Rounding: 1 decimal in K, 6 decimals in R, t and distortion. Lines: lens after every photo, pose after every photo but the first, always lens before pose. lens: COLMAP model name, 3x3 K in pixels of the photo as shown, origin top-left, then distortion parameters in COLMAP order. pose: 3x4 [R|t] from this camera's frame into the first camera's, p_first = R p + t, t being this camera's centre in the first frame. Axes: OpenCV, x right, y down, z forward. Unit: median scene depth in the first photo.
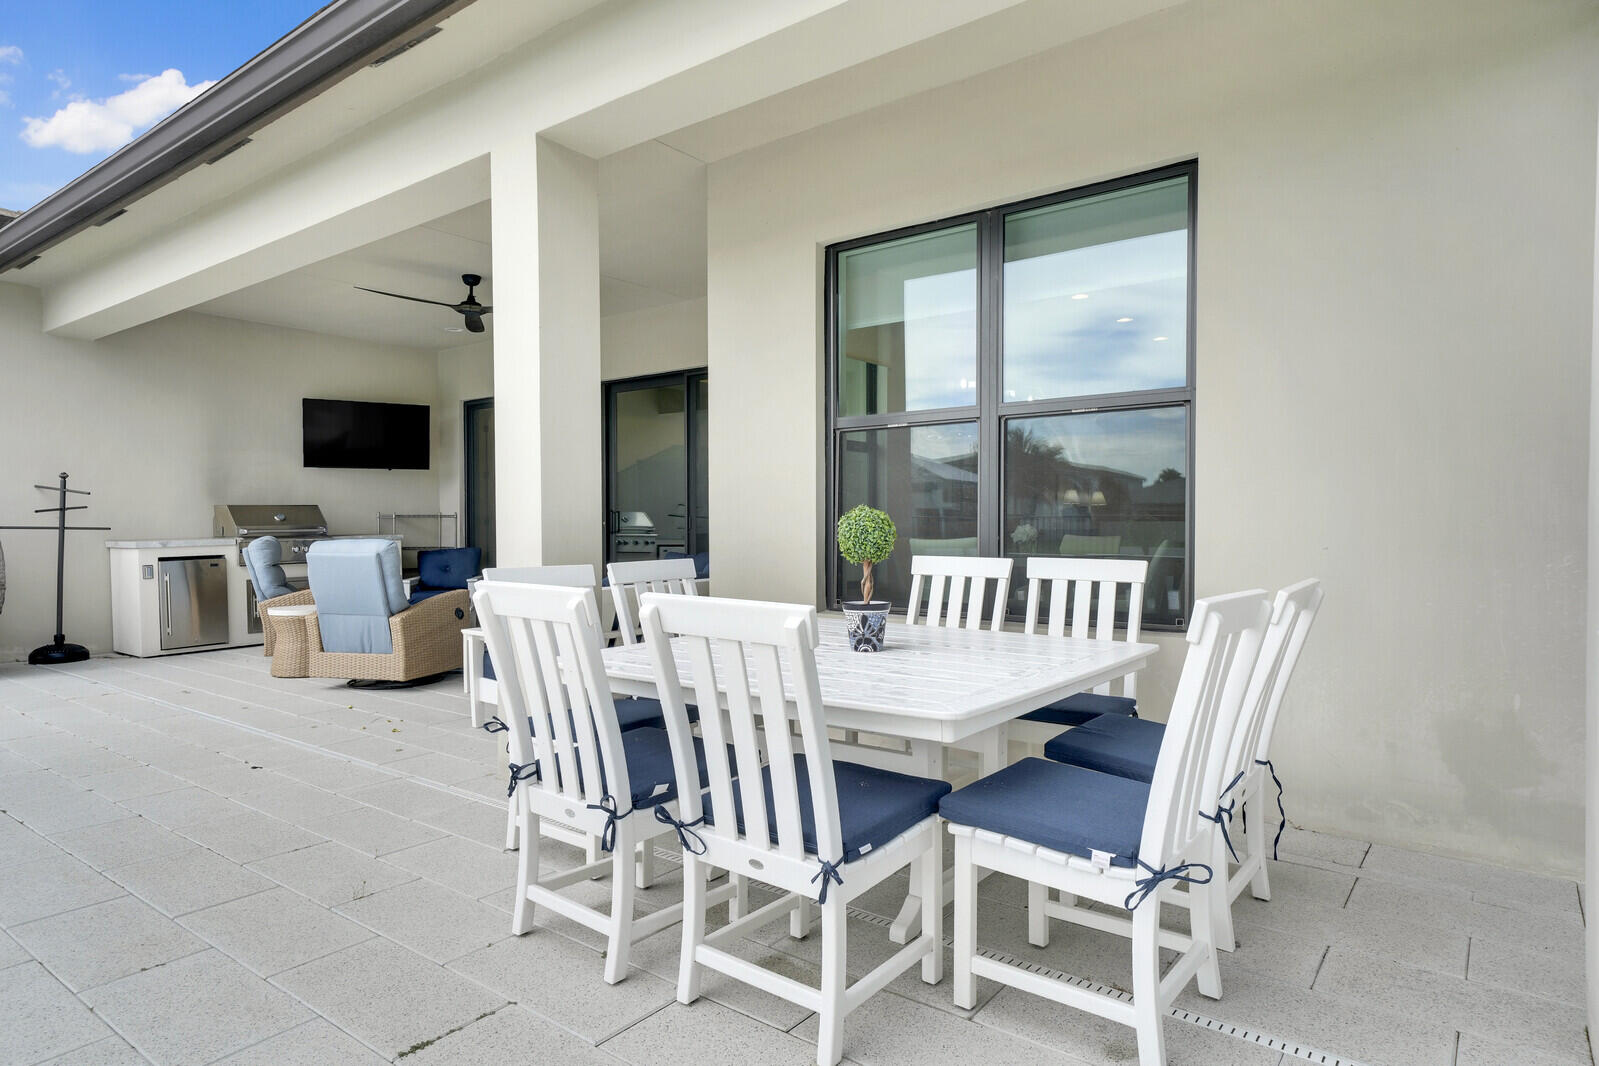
lens RADIAL K [[897.1, 0, 799.5], [0, 897.1, 533.0], [0, 0, 1]] dist [0.019457, 0.000192]
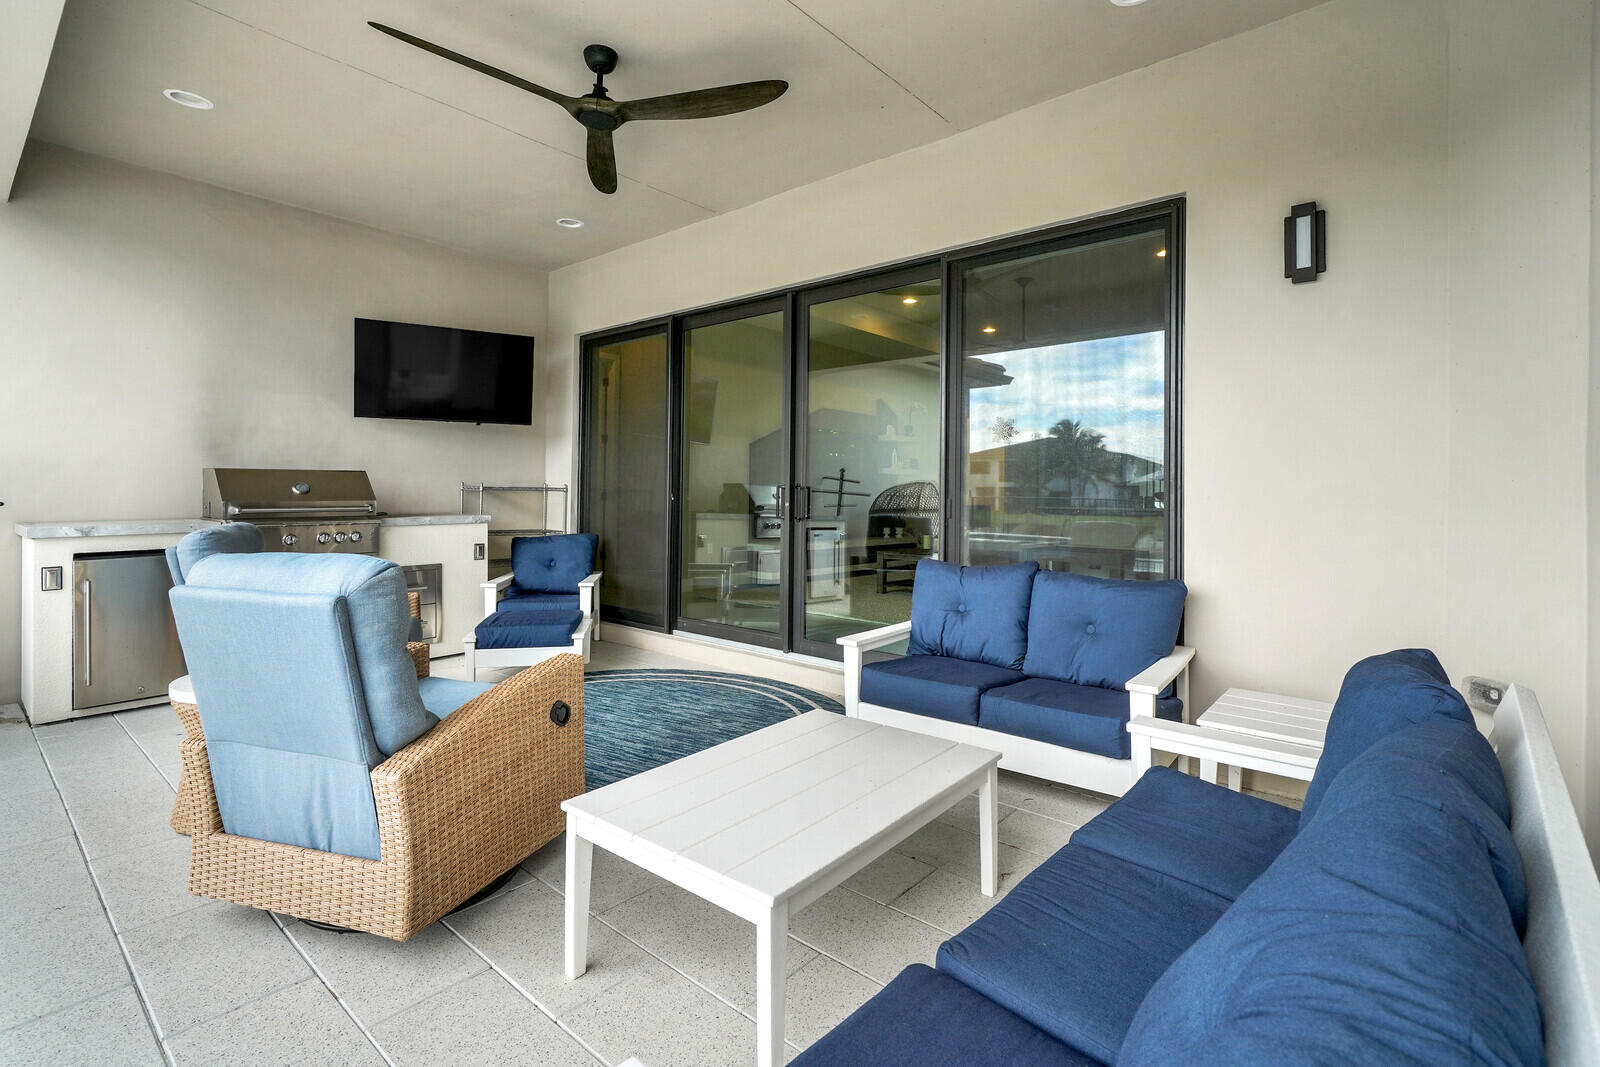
lens RADIAL K [[724.2, 0, 802.2], [0, 724.2, 484.6], [0, 0, 1]] dist [0.001574, 0.000174]
pose [[0.998397, 0.015220, -0.054512, -0.173257], [-0.016684, 0.999509, -0.026507, -0.011474], [0.054082, 0.027374, 0.998161, 0.464516]]
